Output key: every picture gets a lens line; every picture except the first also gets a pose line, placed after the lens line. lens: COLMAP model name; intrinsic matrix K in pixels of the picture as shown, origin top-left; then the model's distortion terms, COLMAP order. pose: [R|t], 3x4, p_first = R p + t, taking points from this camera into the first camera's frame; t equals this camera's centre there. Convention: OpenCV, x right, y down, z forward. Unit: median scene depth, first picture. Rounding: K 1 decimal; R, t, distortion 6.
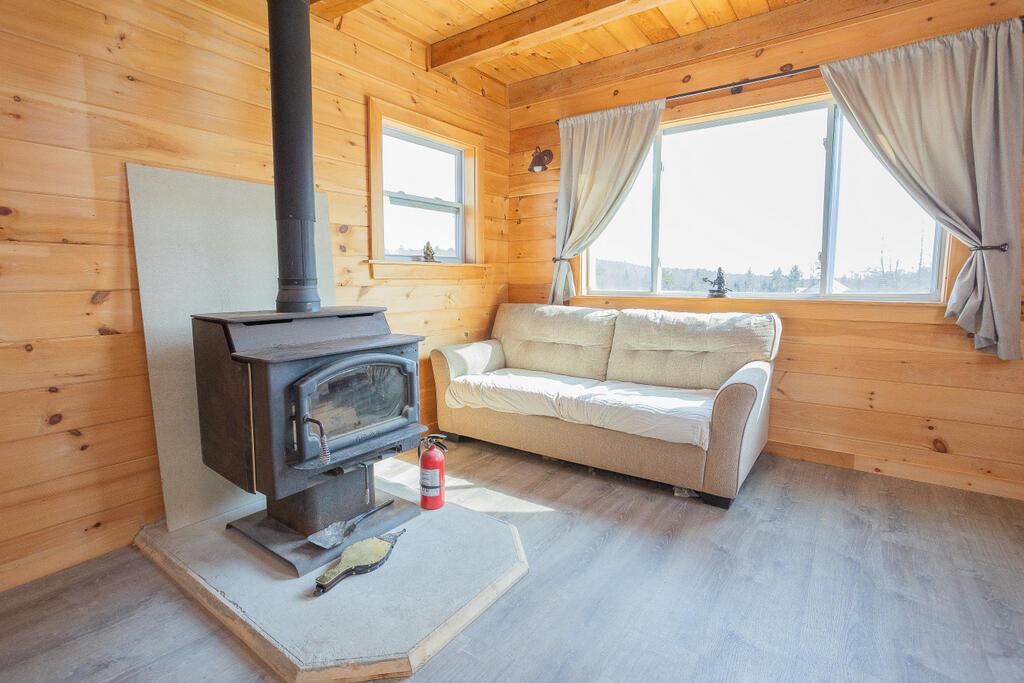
lens RADIAL K [[491.7, 0, 508.5], [0, 491.7, 332.0], [0, 0, 1]] dist [-0.053872, 0.035797]
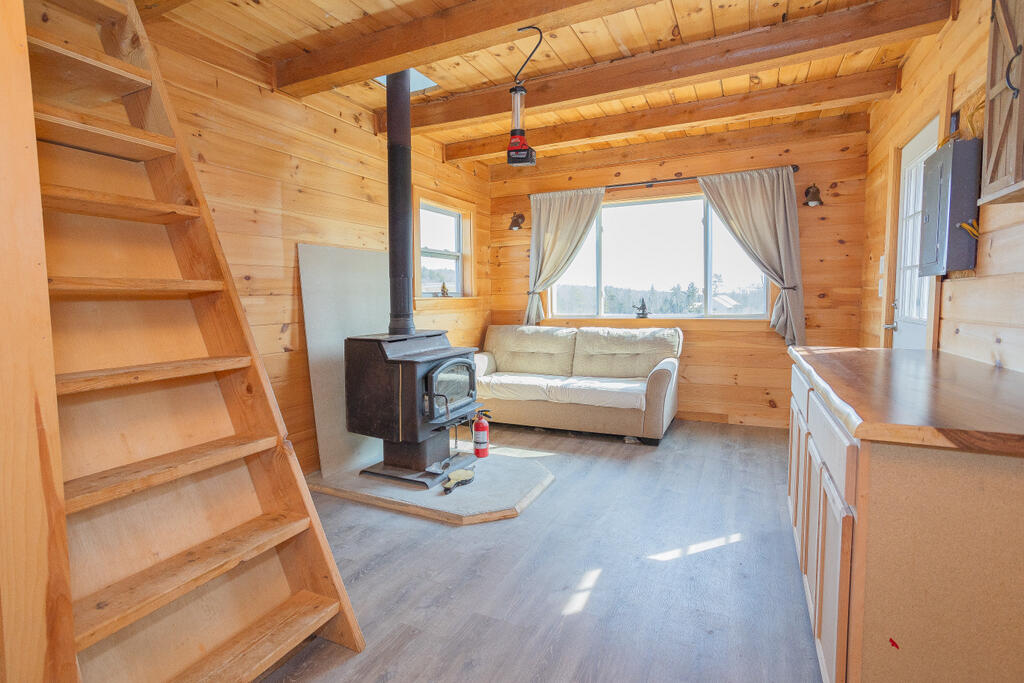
lens RADIAL K [[491.7, 0, 508.5], [0, 491.7, 332.0], [0, 0, 1]] dist [-0.053872, 0.035797]
pose [[0.985093, -0.025516, 0.170119, -0.286922], [0.032082, 0.998838, -0.035957, 0.015996], [-0.169004, 0.040879, 0.984767, -0.507944]]
